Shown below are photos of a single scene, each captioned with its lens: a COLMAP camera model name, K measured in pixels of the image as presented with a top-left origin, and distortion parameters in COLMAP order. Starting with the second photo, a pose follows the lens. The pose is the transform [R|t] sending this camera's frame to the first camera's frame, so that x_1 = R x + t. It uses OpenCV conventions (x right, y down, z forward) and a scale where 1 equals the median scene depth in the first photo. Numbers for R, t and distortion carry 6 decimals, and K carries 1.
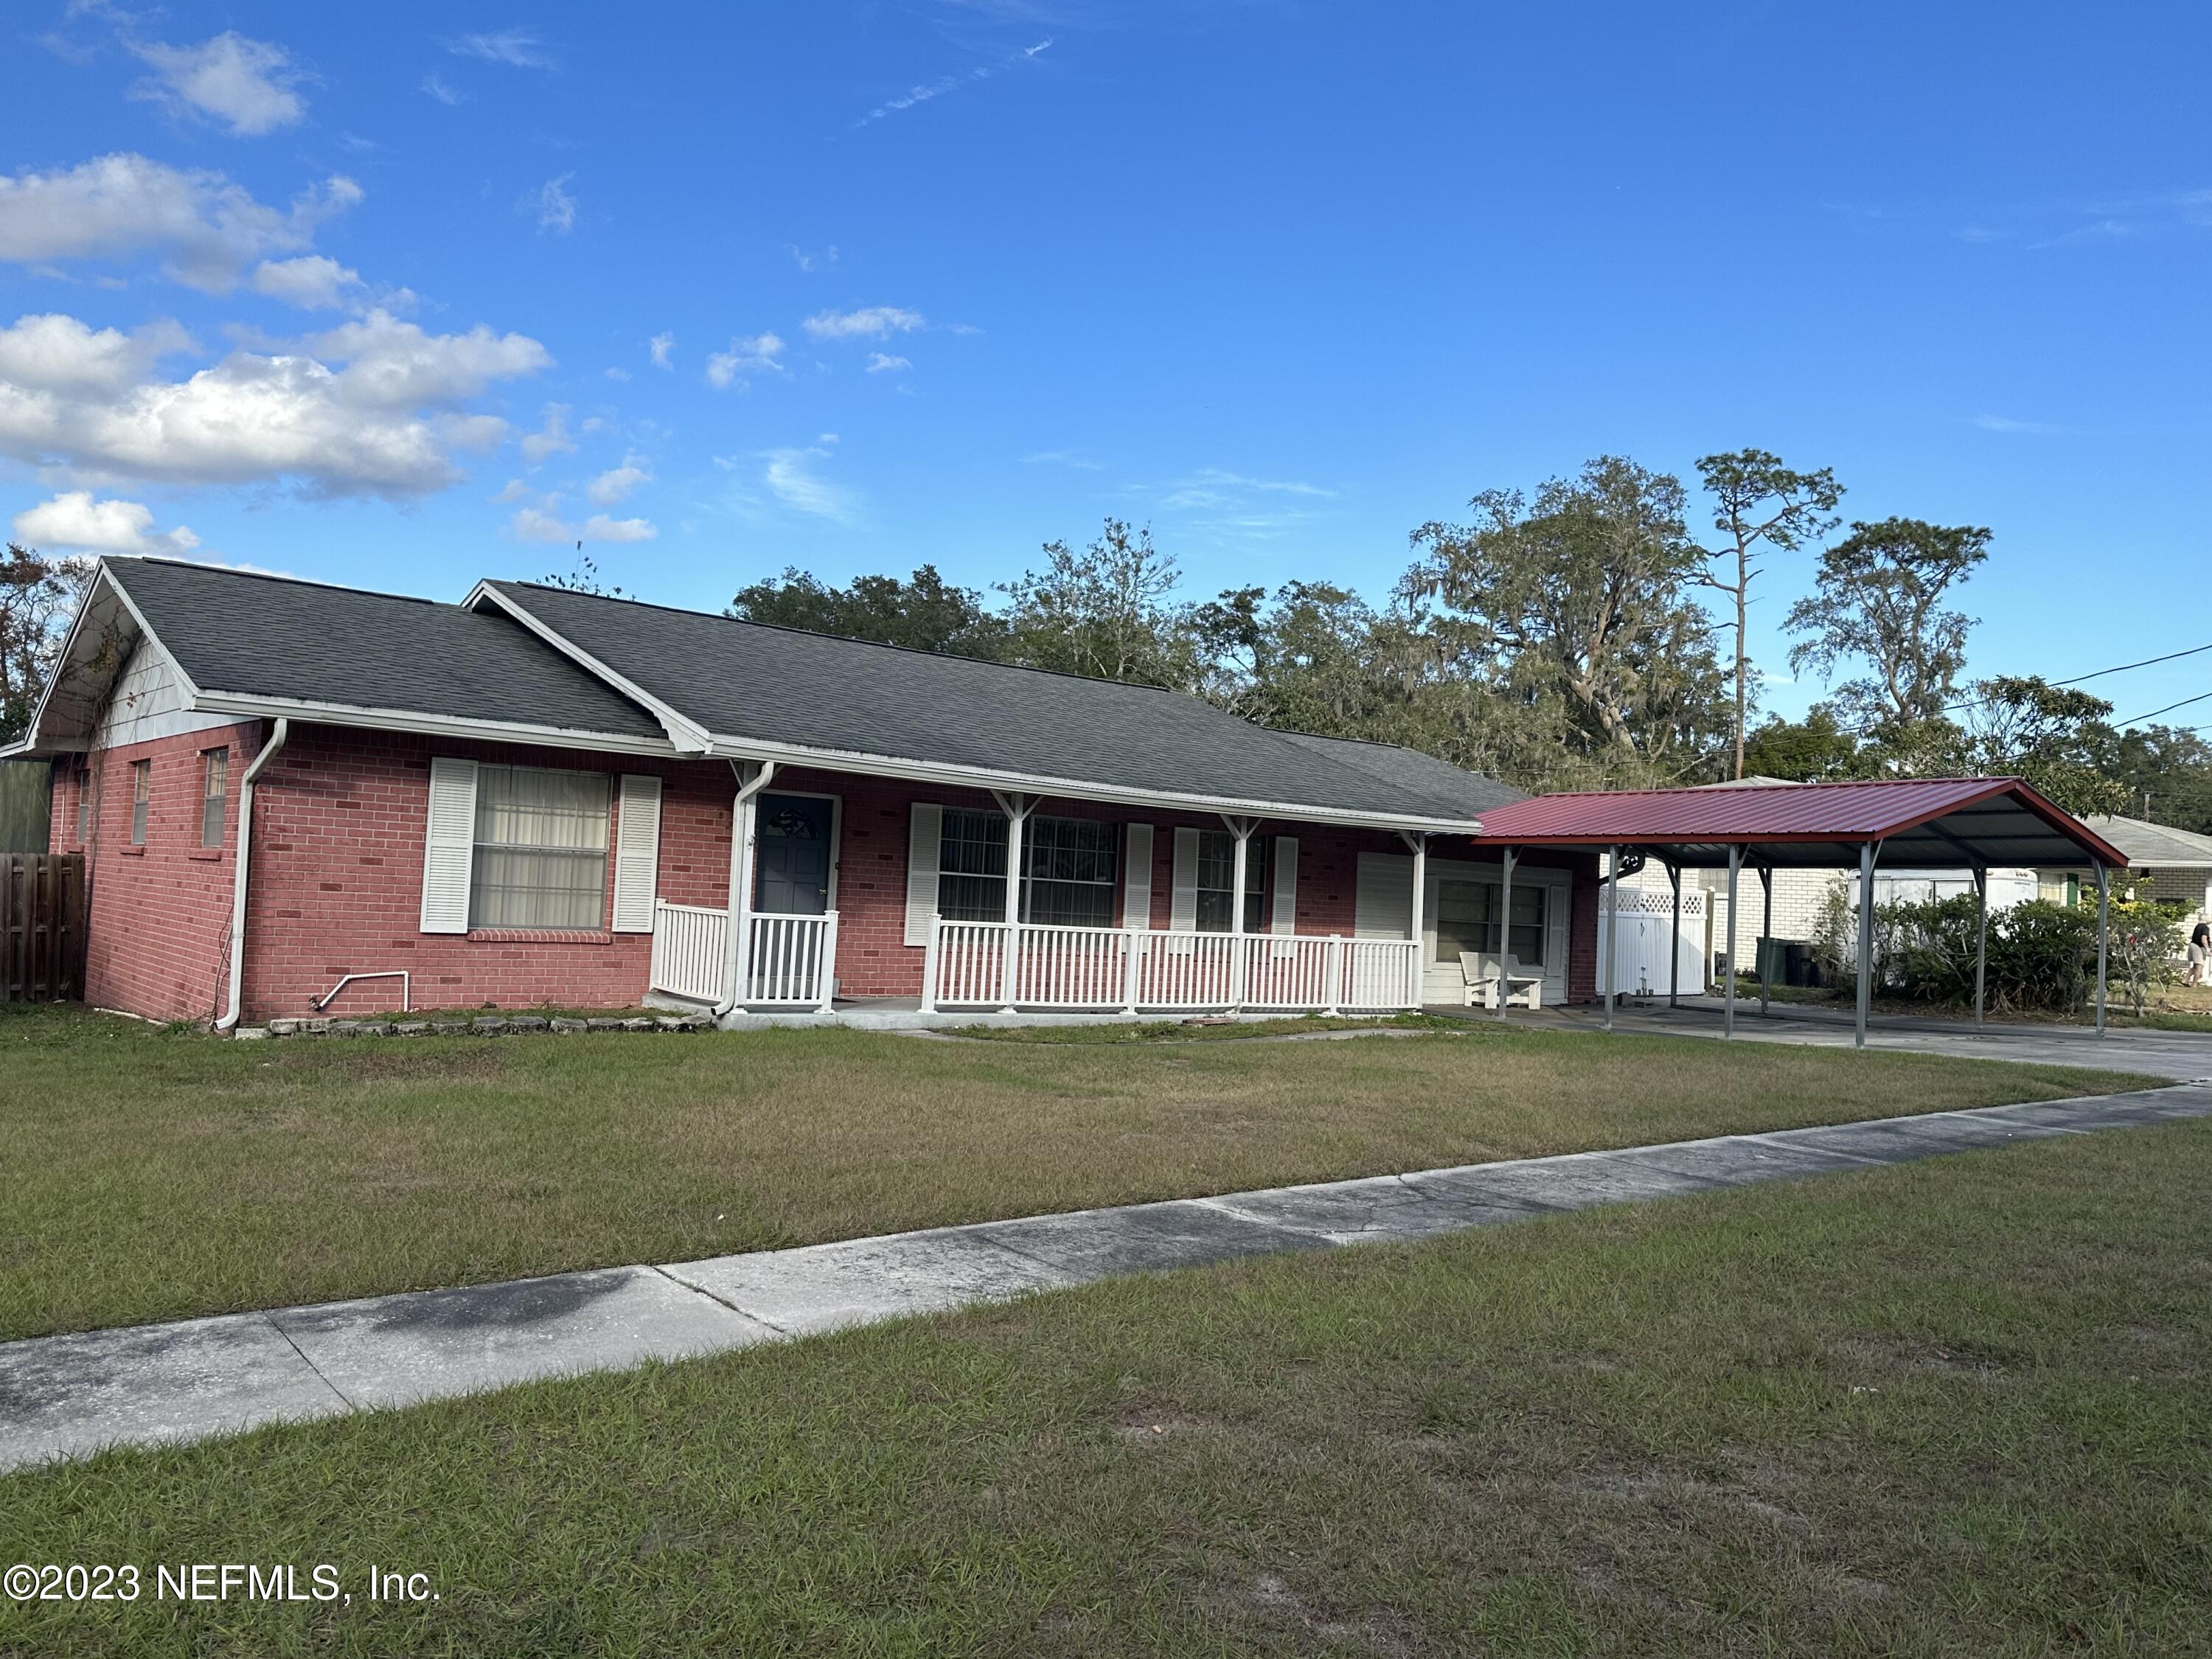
lens RADIAL K [[1762.7, 0, 1106.0], [0, 1762.7, 877.1], [0, 0, 1]] dist [0.177997, -0.280816]
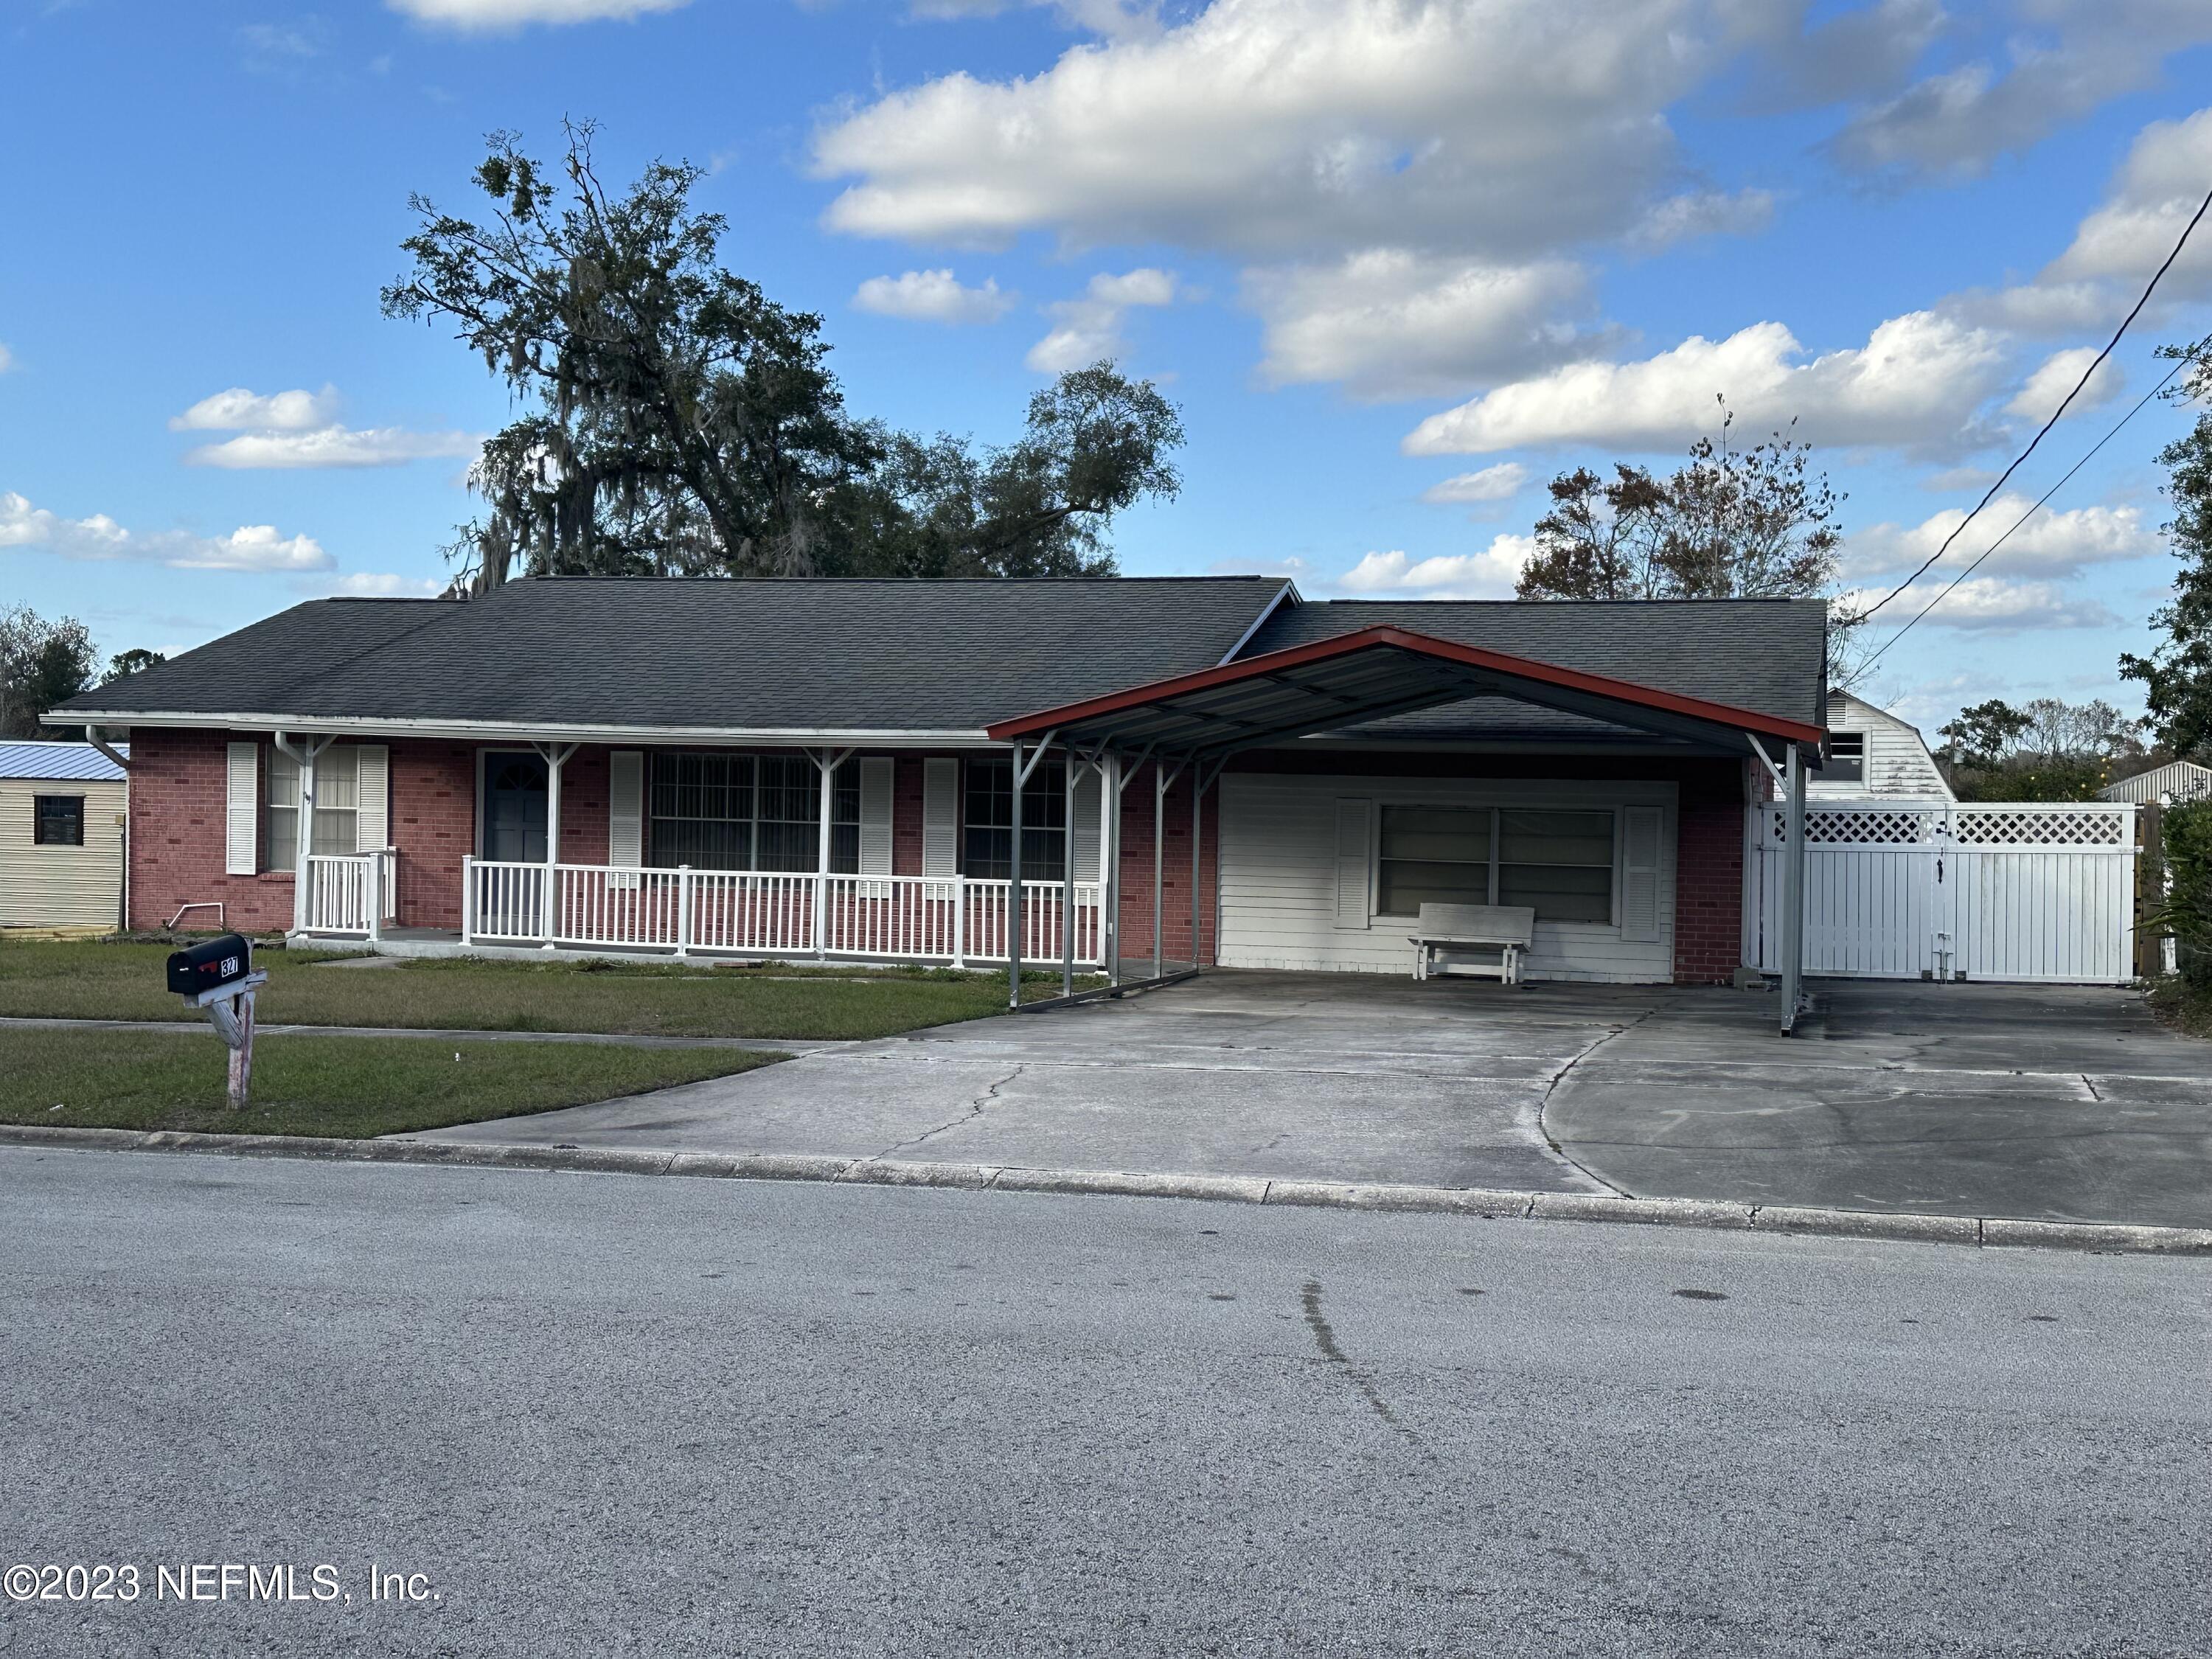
lens RADIAL K [[2500.4, 0, 1106.0], [0, 2500.4, 829.5], [0, 0, 1]] dist [0.192314, -0.530480]
pose [[0.568937, -0.022392, -0.822077, 1.379423], [0.019843, 0.999712, -0.013497, 0.032280], [0.822142, -0.008633, 0.569217, 0.413490]]
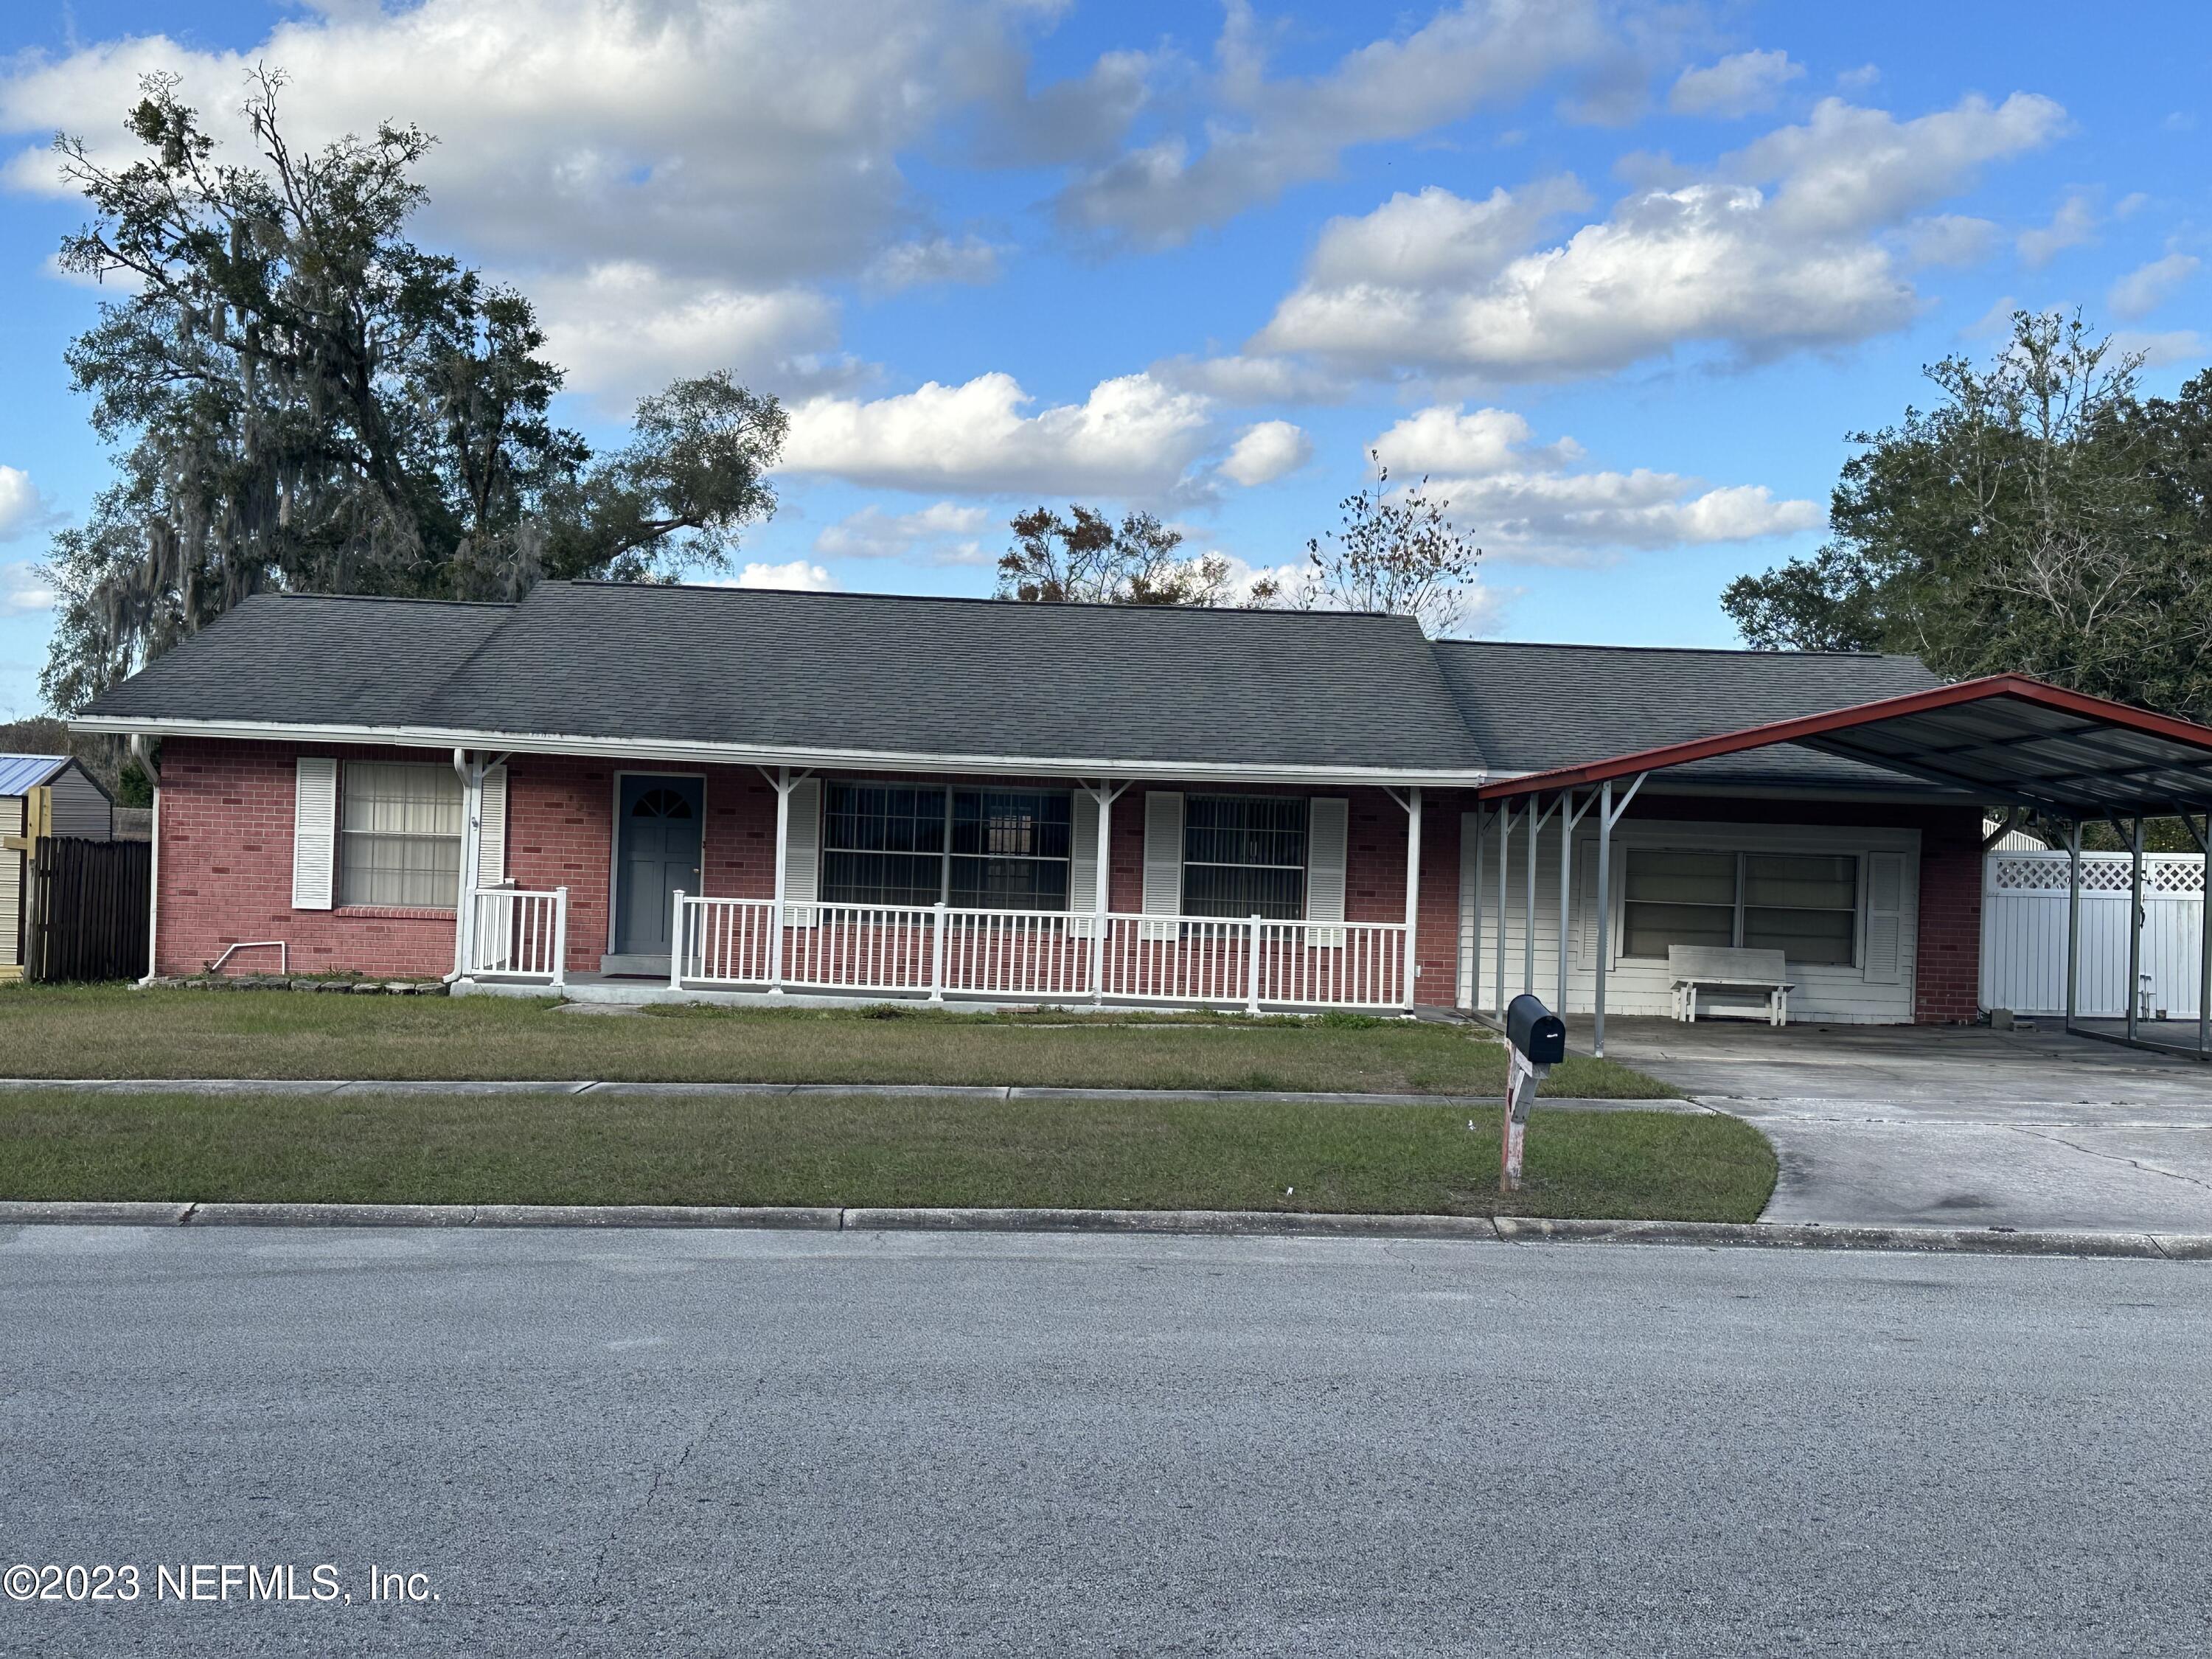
lens RADIAL K [[2516.7, 0, 1106.0], [0, 2516.7, 829.5], [0, 0, 1]] dist [0.183392, -0.452787]
pose [[0.789763, -0.021557, -0.613033, 0.935755], [0.011949, 0.999733, -0.019761, 0.016534], [0.613295, 0.008281, 0.789810, 0.016544]]
